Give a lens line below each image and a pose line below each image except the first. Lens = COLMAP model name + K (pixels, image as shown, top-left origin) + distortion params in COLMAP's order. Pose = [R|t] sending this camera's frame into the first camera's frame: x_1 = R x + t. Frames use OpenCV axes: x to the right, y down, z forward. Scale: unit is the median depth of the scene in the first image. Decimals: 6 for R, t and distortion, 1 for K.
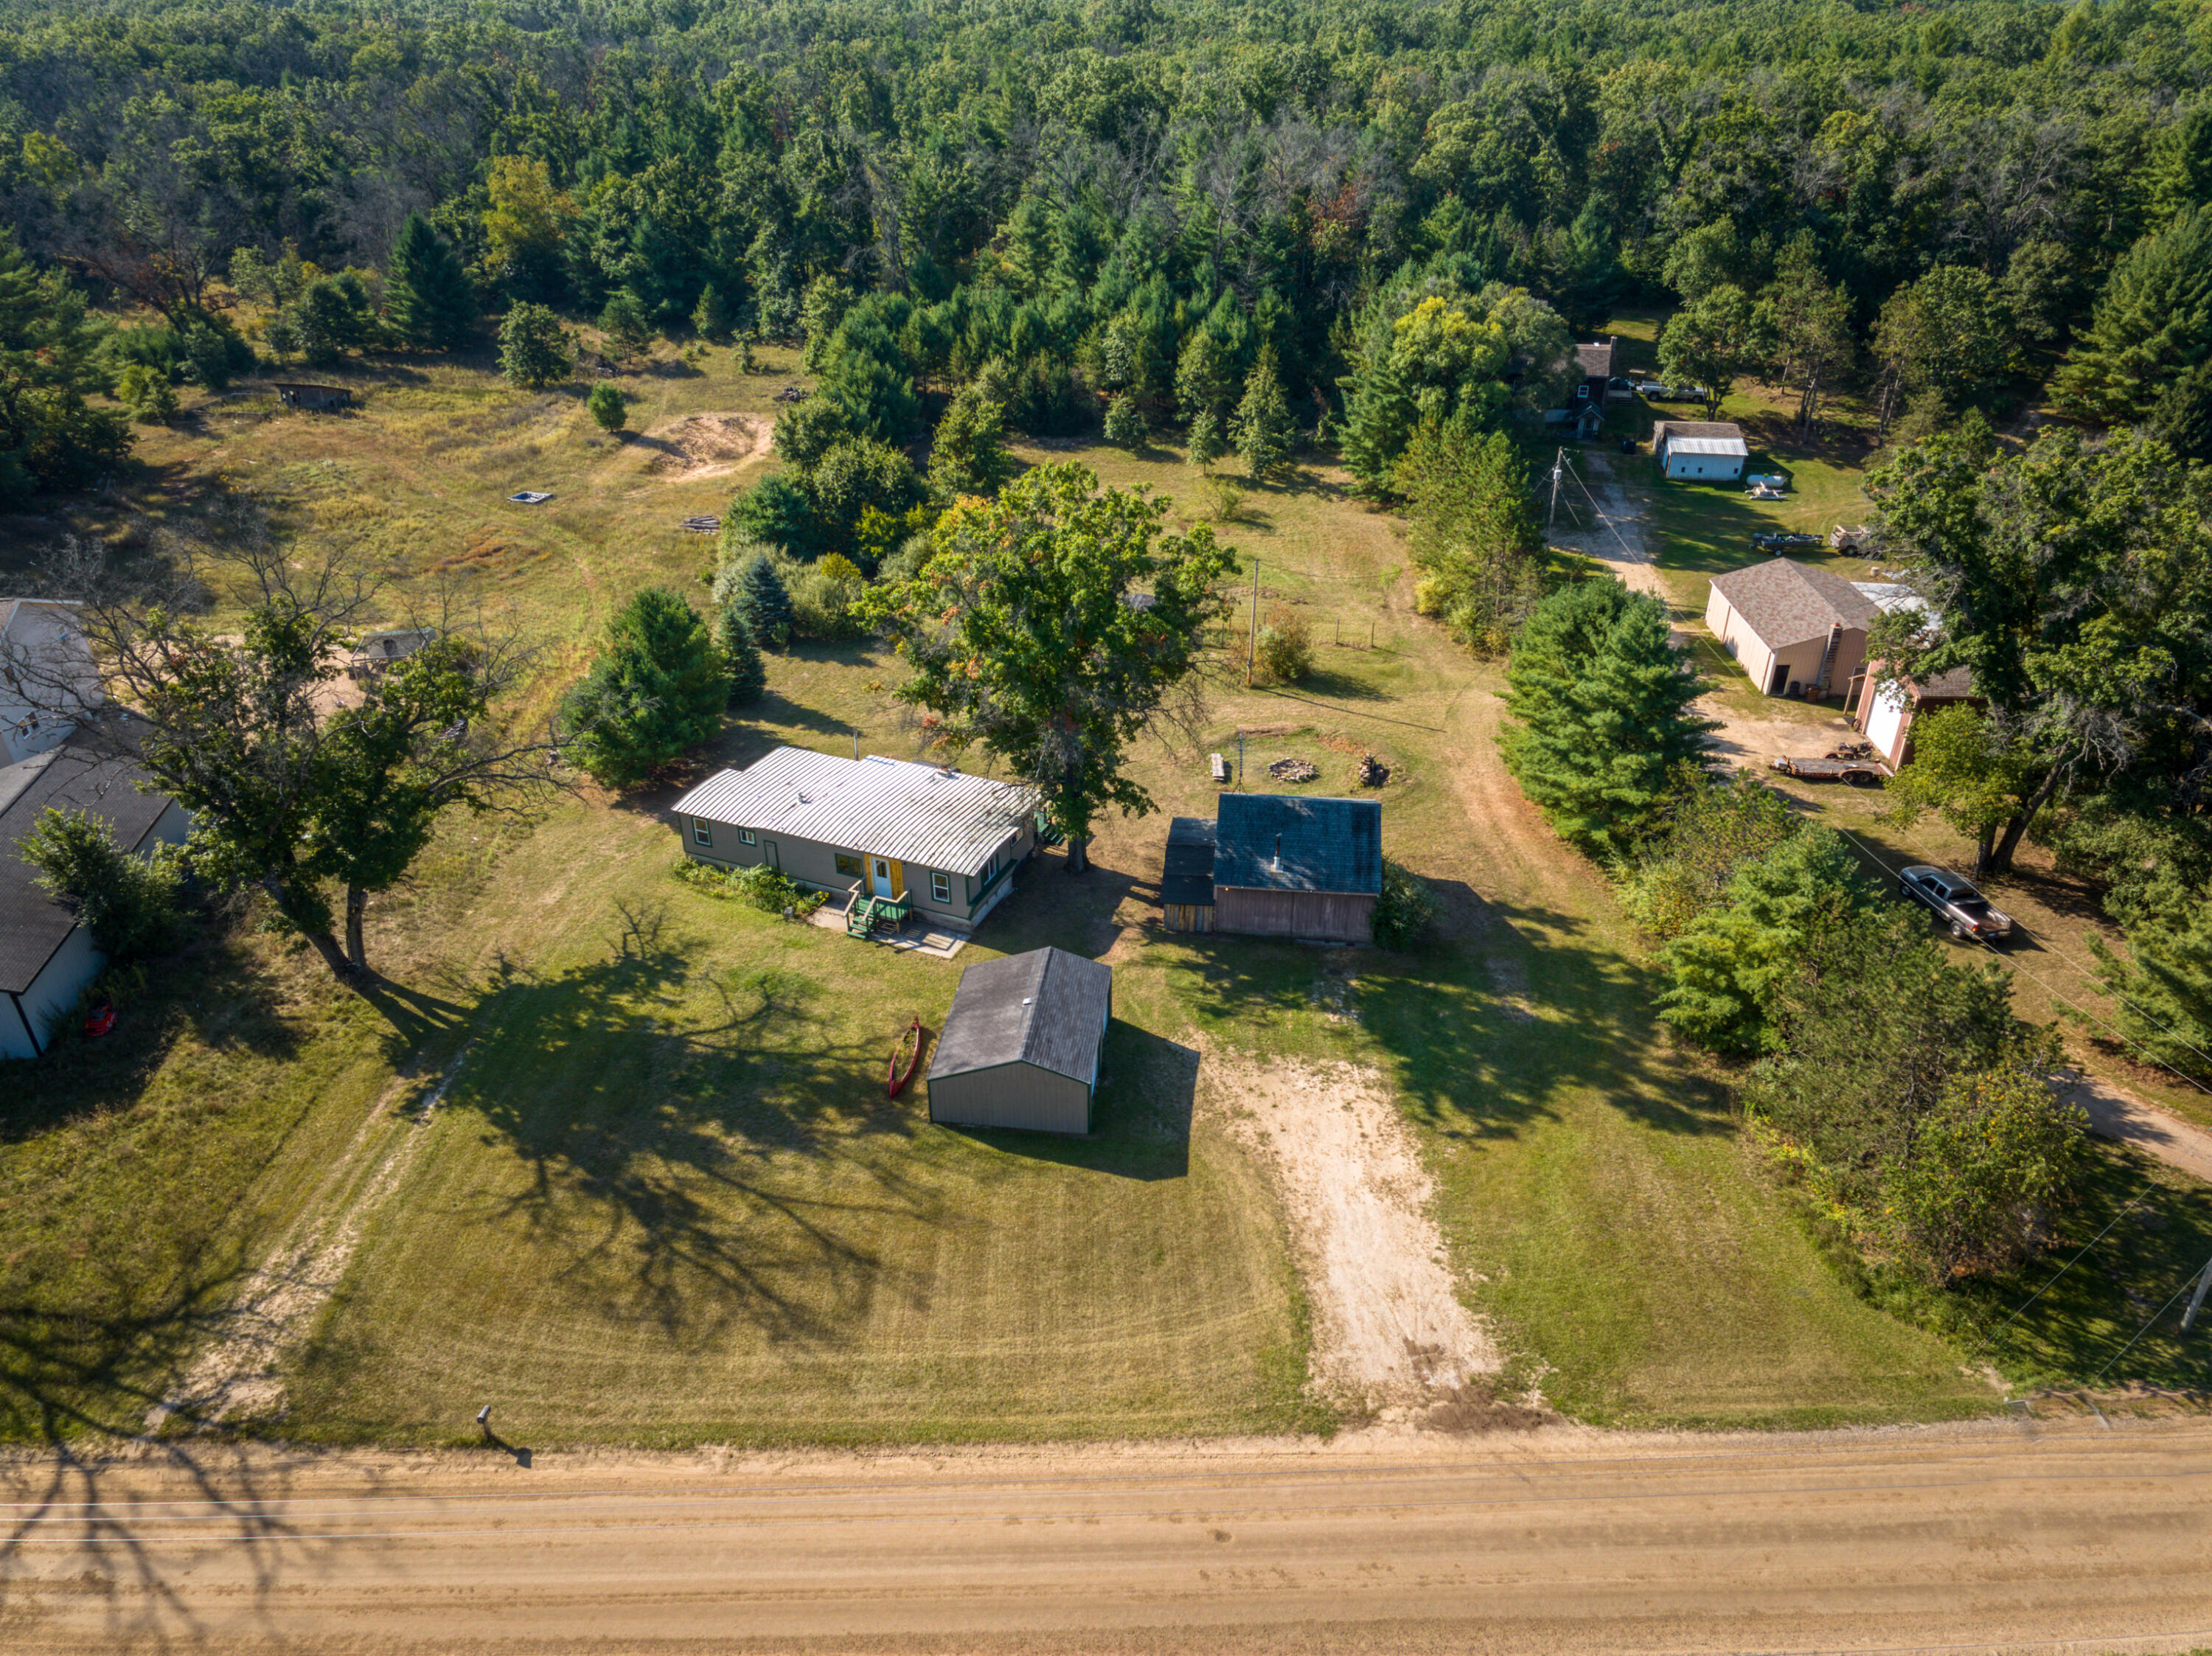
lens RADIAL K [[1513.7, 0, 1119.9], [0, 1513.7, 833.2], [0, 0, 1]] dist [0.014523, -0.011365]
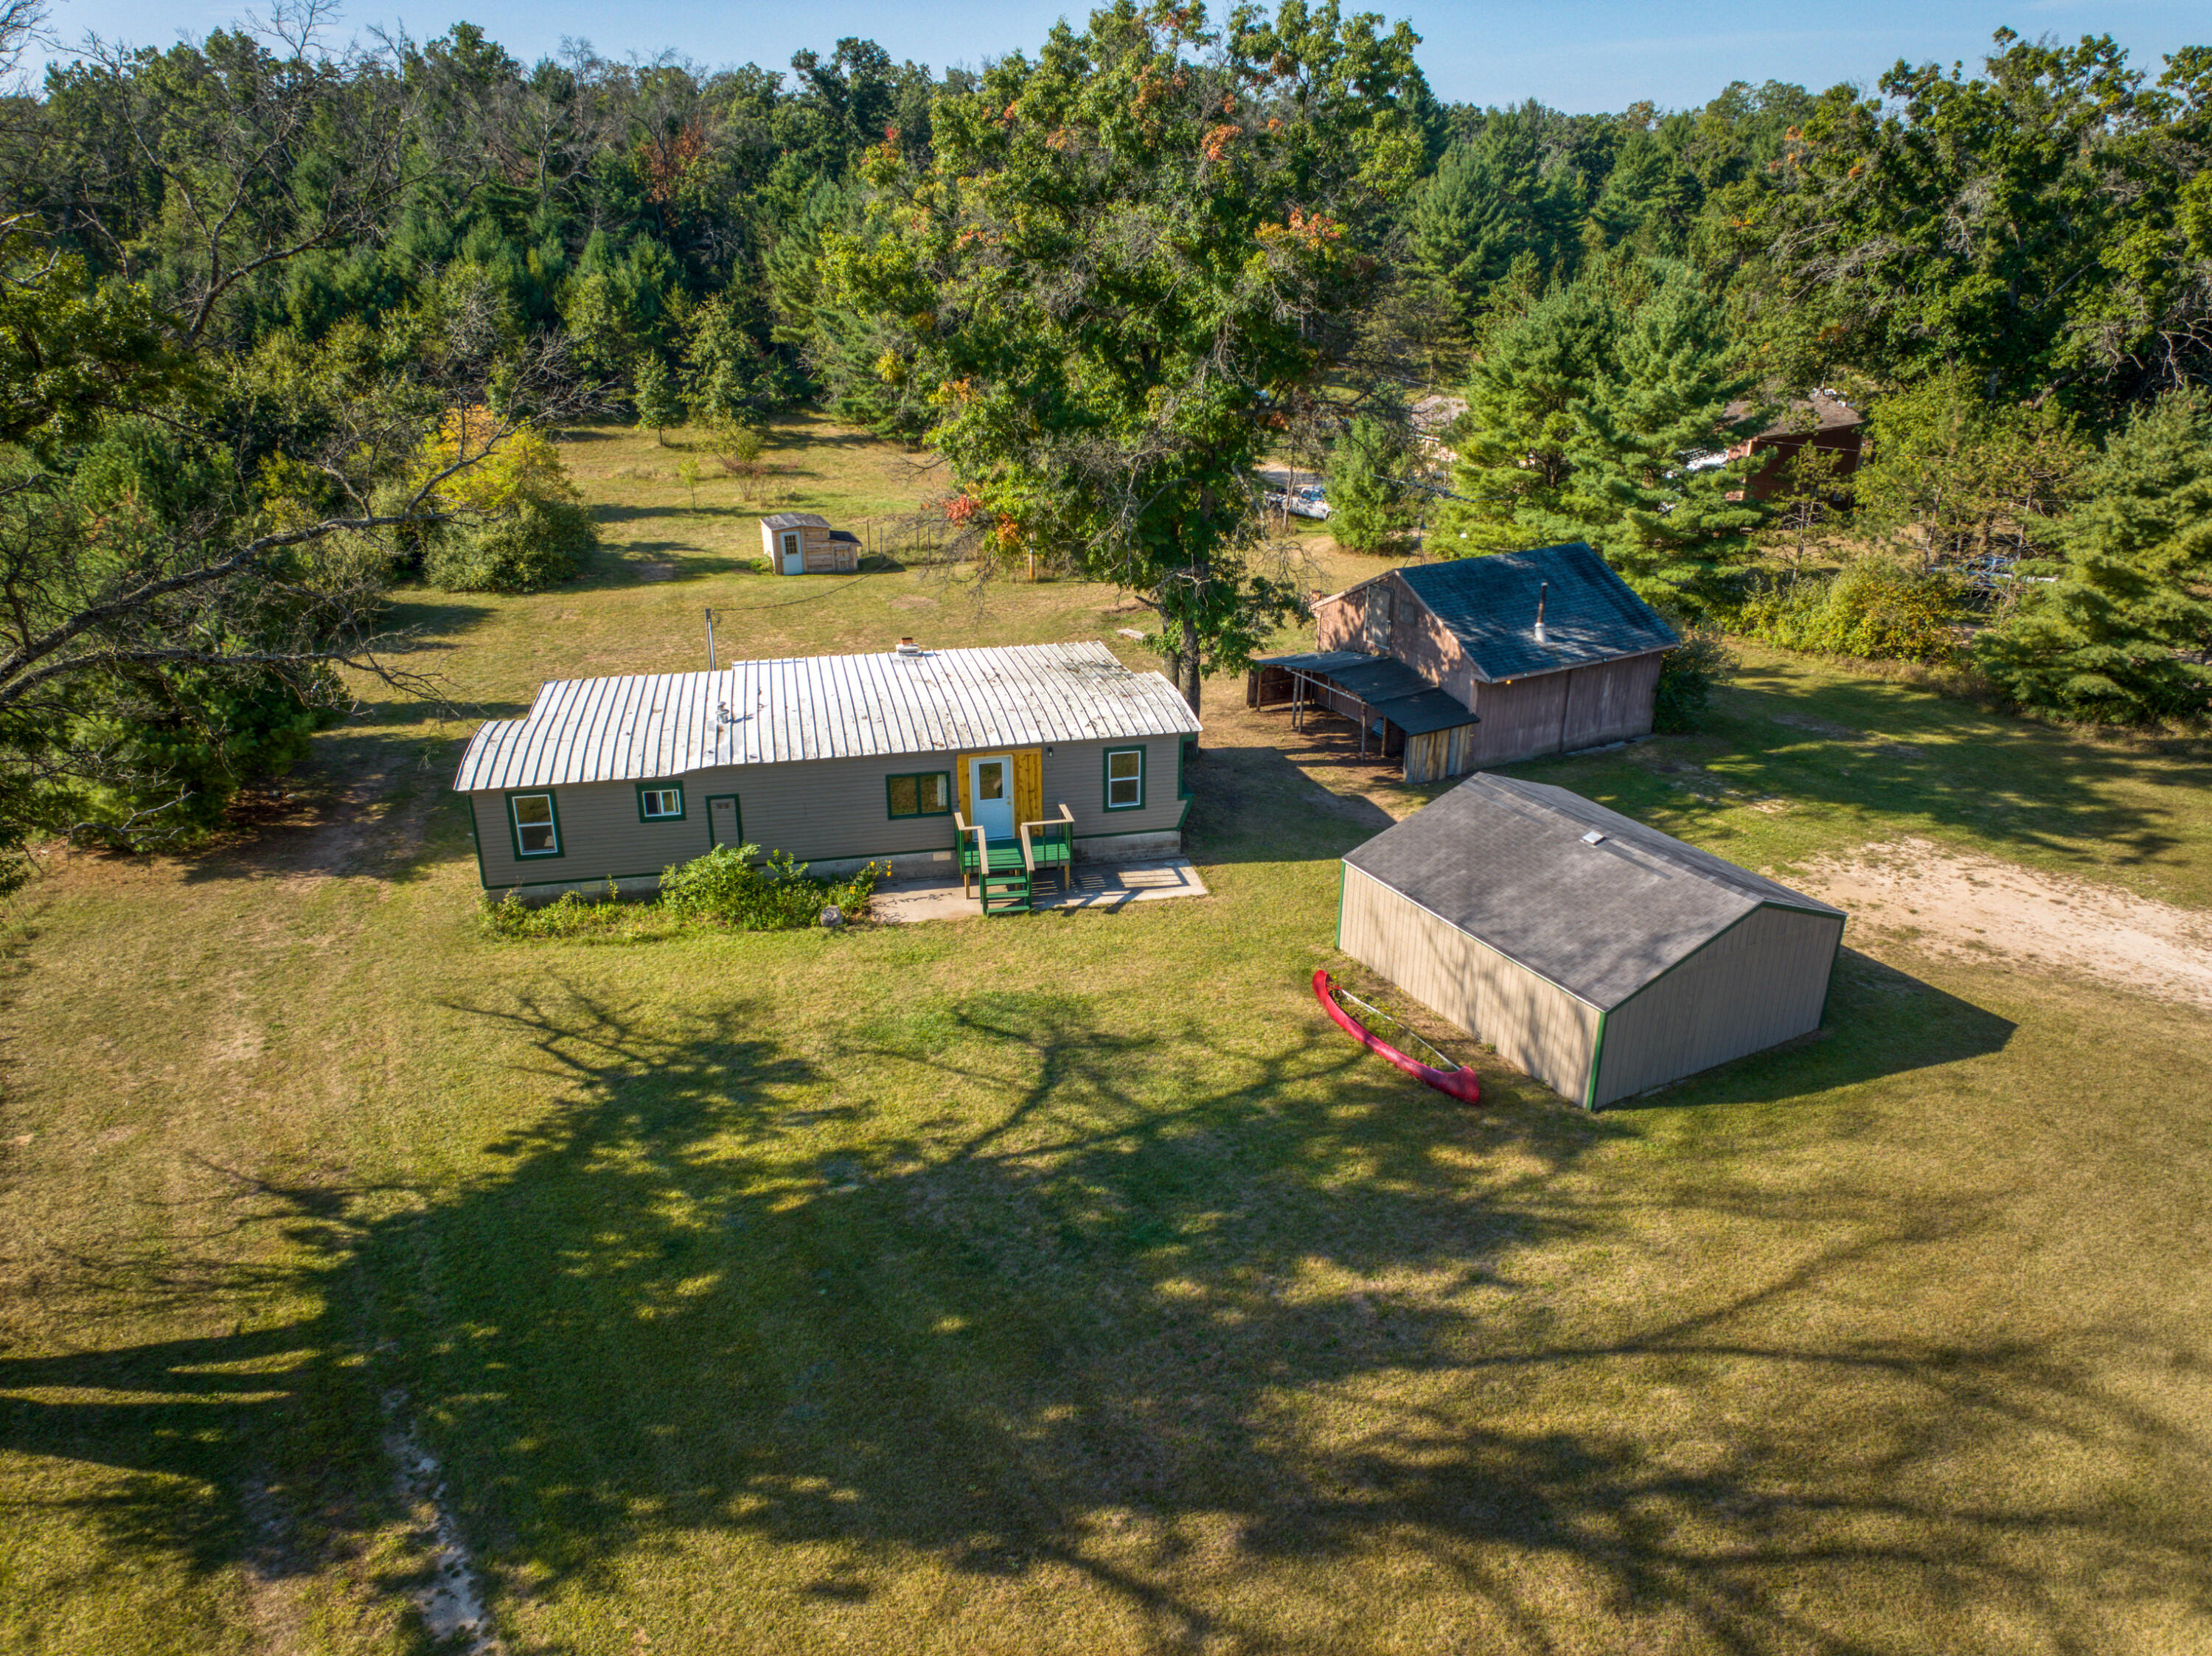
lens RADIAL K [[1513.7, 0, 1119.8], [0, 1513.7, 817.2], [0, 0, 1]] dist [0.014523, -0.011365]
pose [[0.808988, -0.217845, 0.545969, -0.199598], [0.285410, 0.957535, -0.040844, 0.033559], [-0.513886, 0.188867, 0.836809, 0.274568]]
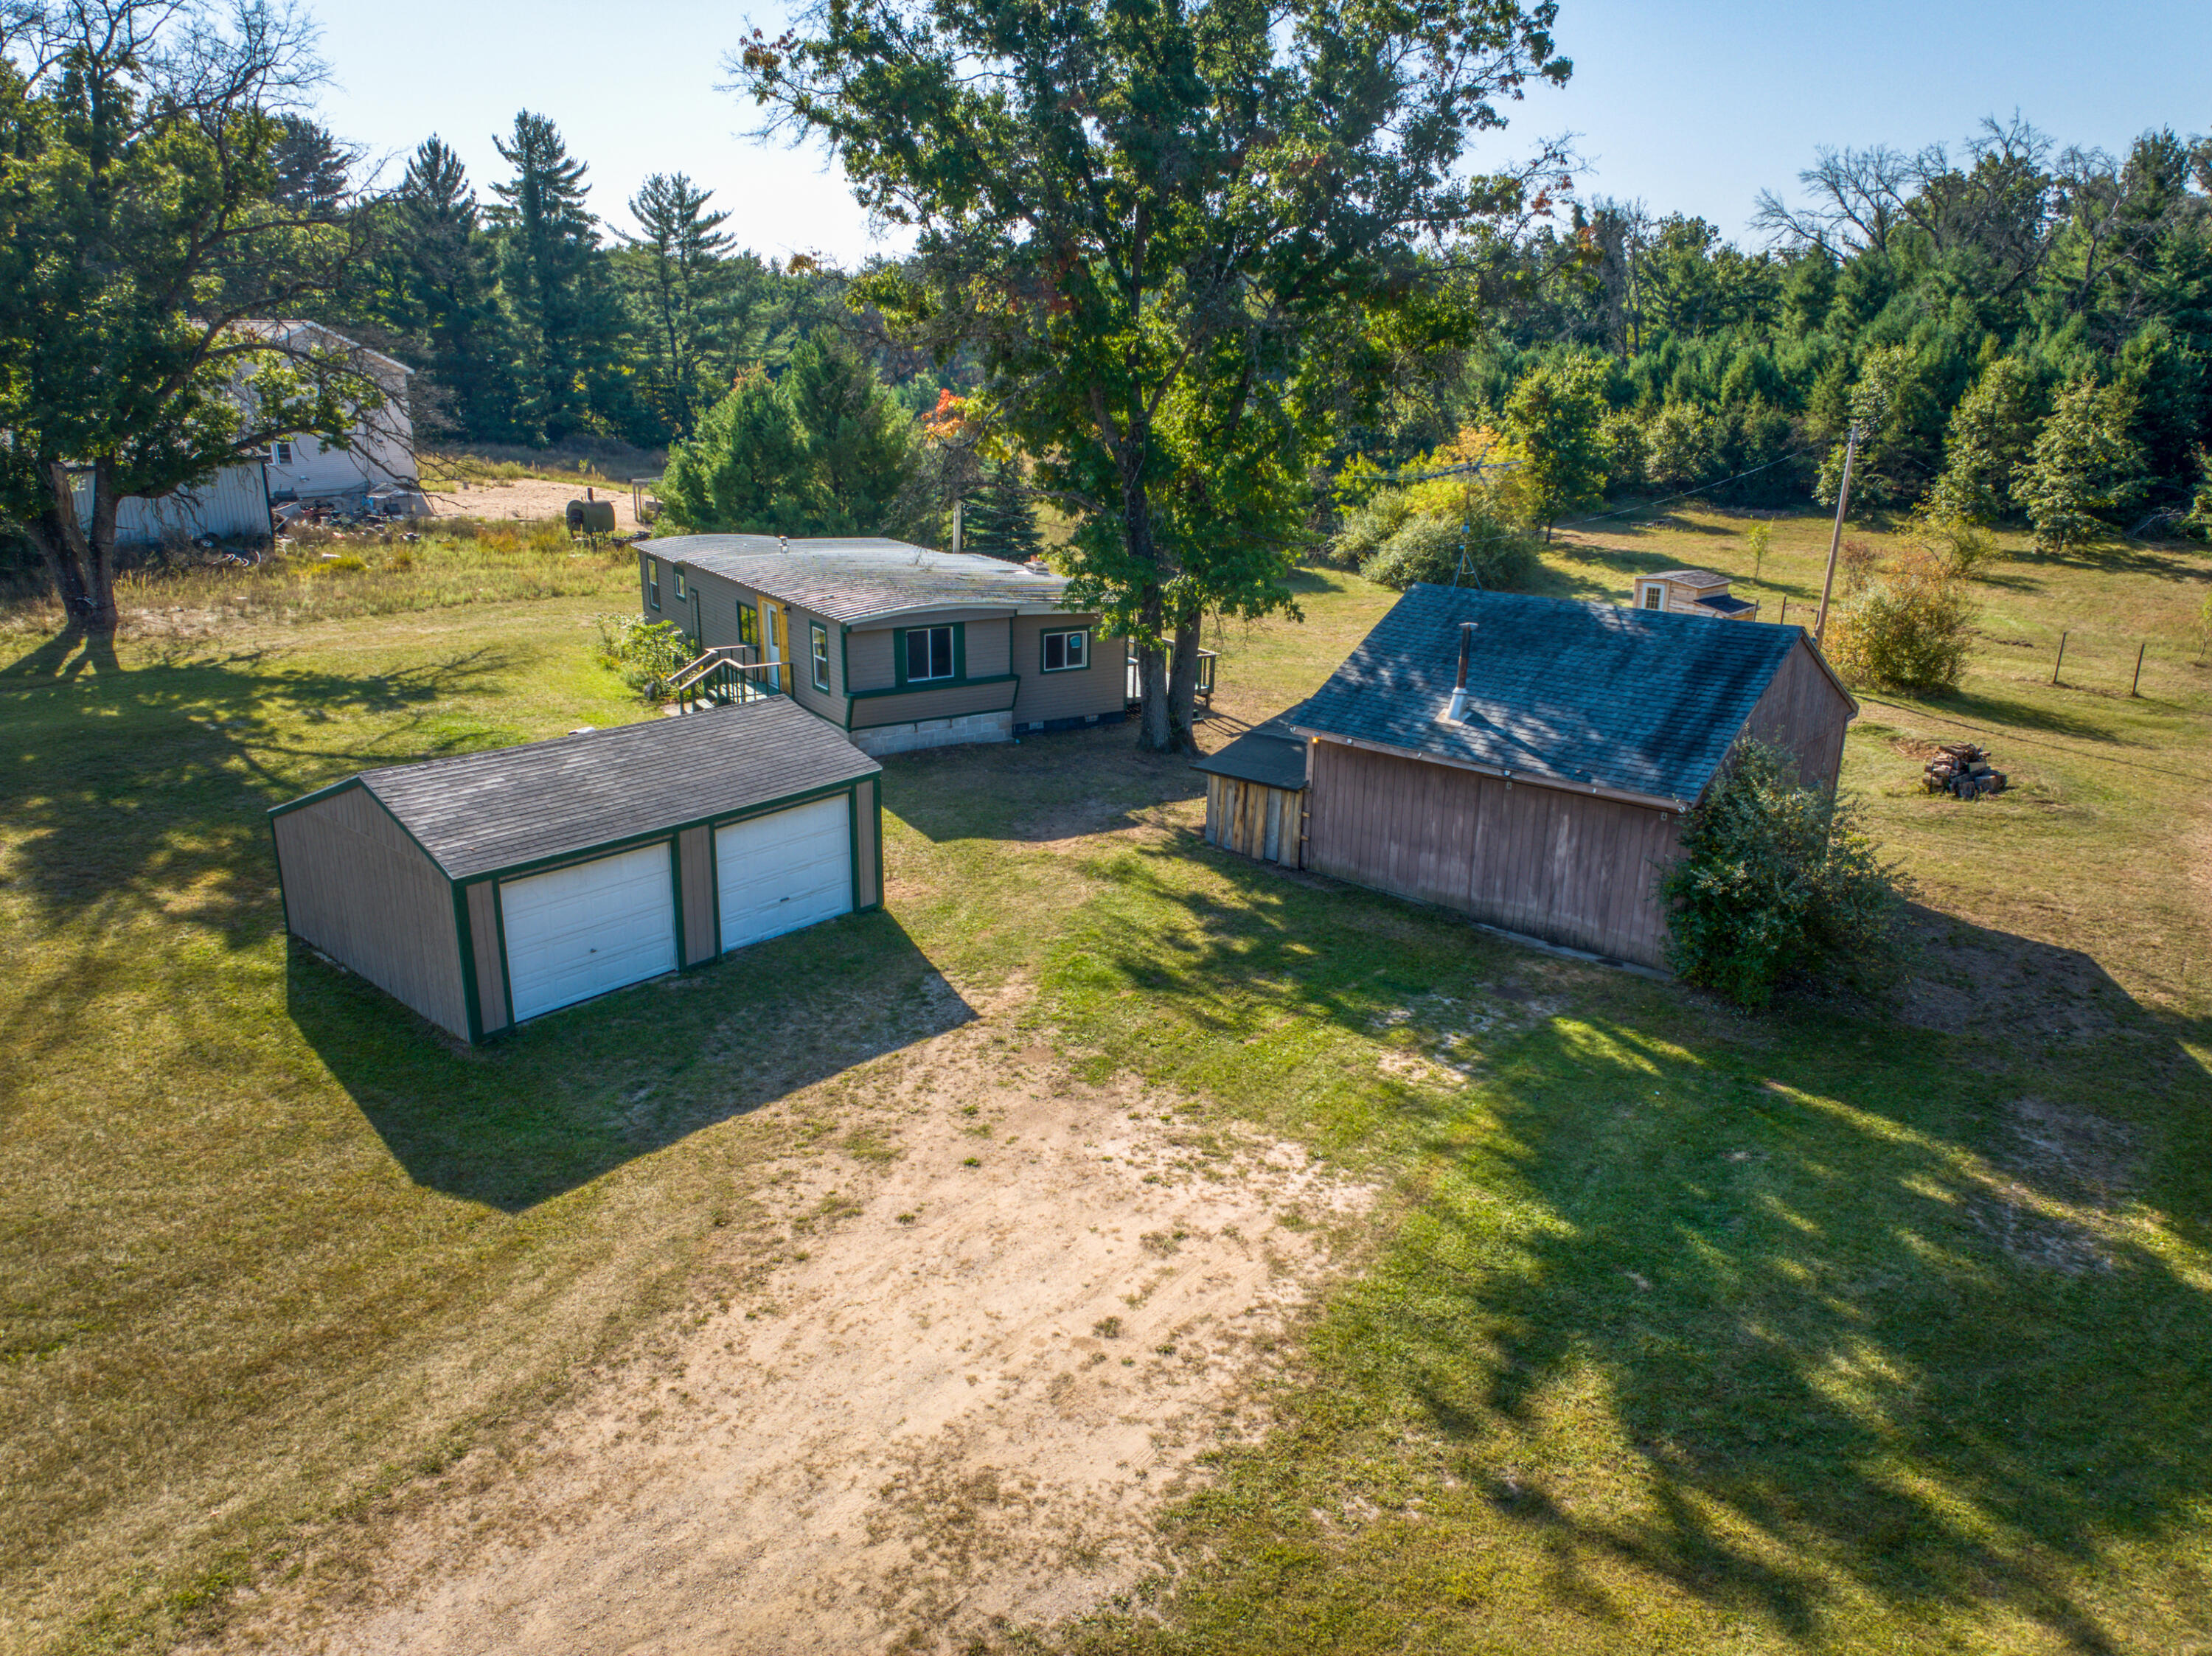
lens RADIAL K [[1513.7, 0, 1102.6], [0, 1513.7, 816.6], [0, 0, 1]] dist [0.014523, -0.011365]
pose [[0.823579, 0.182738, -0.536959, 0.117831], [-0.298422, 0.944662, -0.136228, 0.062062], [0.482351, 0.272435, 0.832536, 0.307594]]
